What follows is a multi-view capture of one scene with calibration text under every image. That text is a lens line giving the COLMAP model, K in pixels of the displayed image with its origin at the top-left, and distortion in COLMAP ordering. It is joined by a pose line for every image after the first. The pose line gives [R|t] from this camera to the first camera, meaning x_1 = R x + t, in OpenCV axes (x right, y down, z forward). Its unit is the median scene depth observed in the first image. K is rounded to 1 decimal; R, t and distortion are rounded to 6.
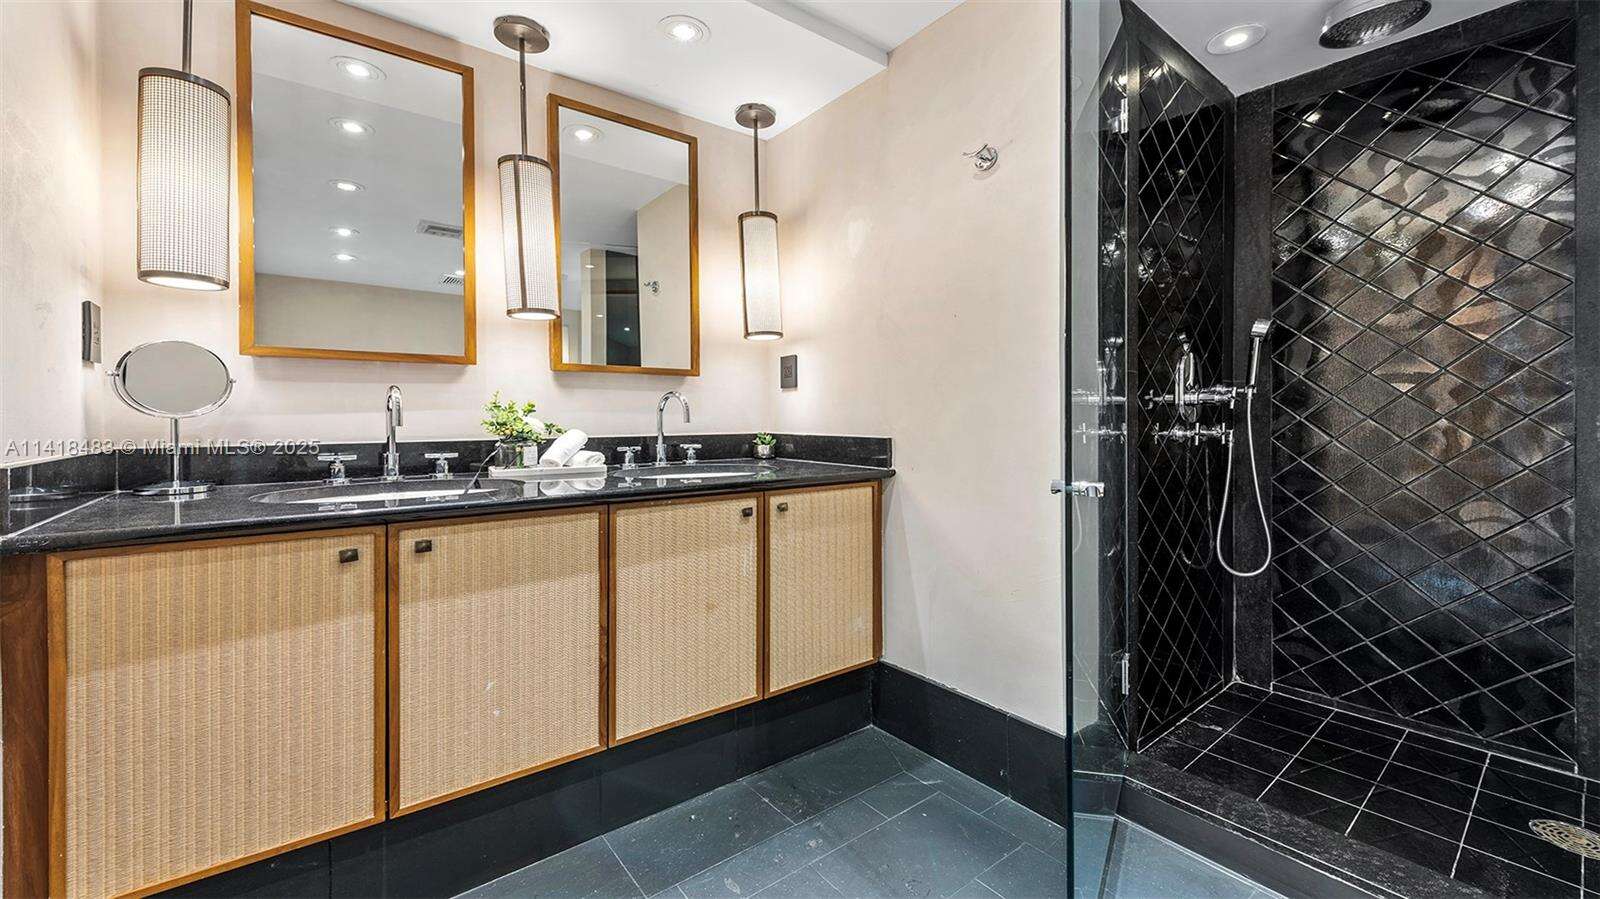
lens RADIAL K [[626.3, 0, 799.6], [0, 626.3, 433.4], [0, 0, 1]] dist [0.001417, -0.000681]
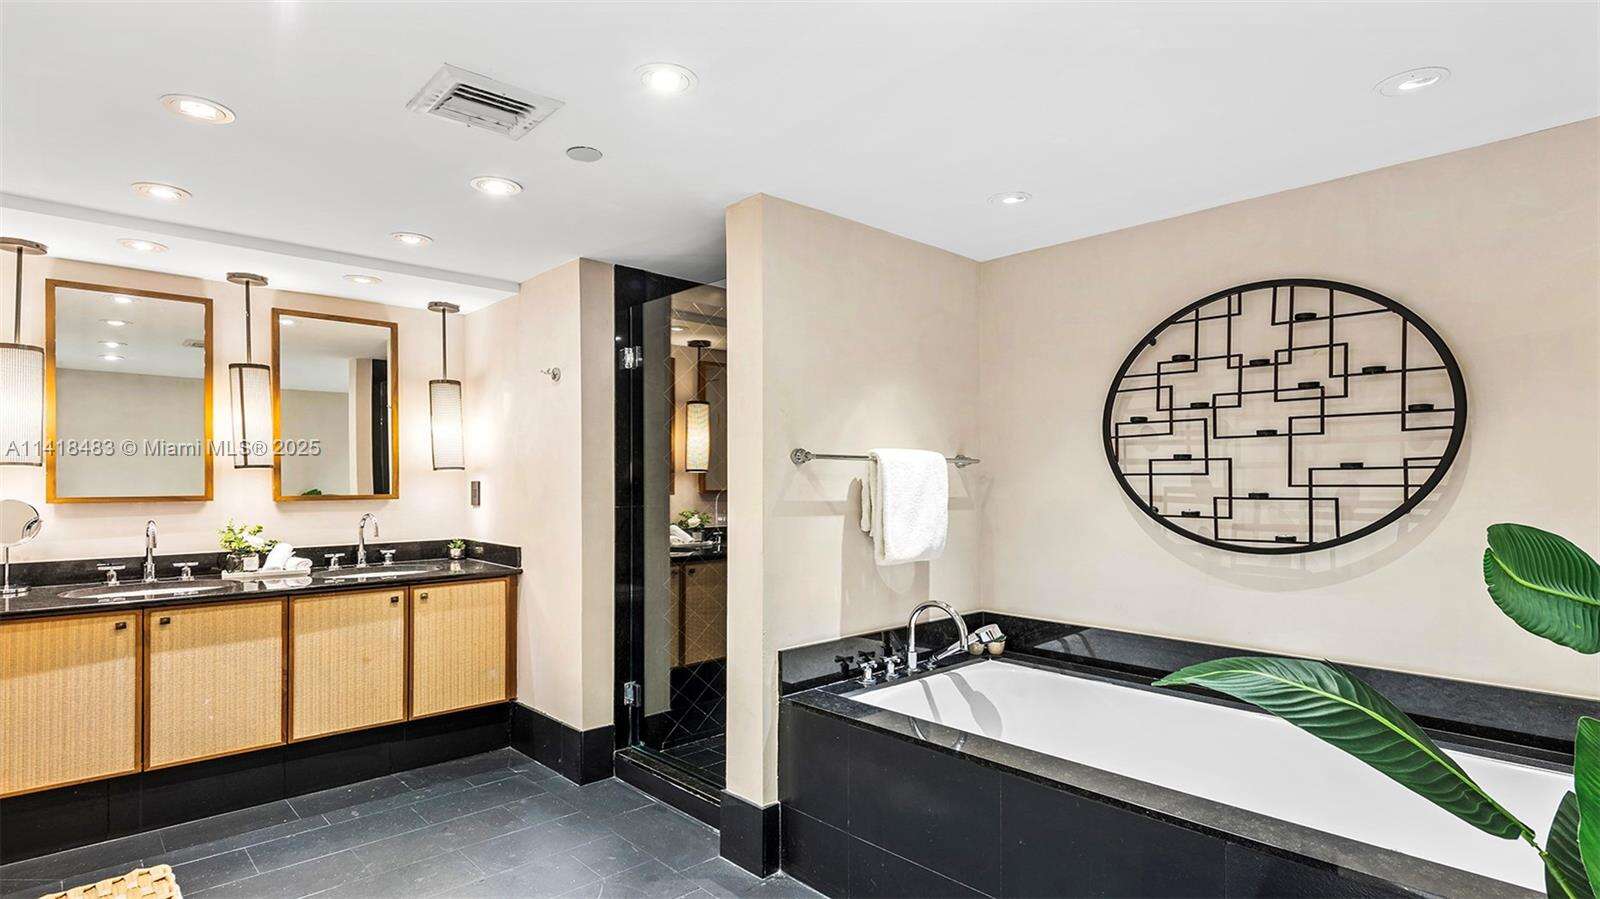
lens RADIAL K [[812.5, 0, 833.0], [0, 812.5, 486.3], [0, 0, 1]] dist [-0.004370, 0.000332]
pose [[0.994363, 0.002009, 0.106012, 0.766838], [-0.001064, 0.999959, -0.008974, -0.136172], [-0.106026, 0.008811, 0.994324, -1.100675]]
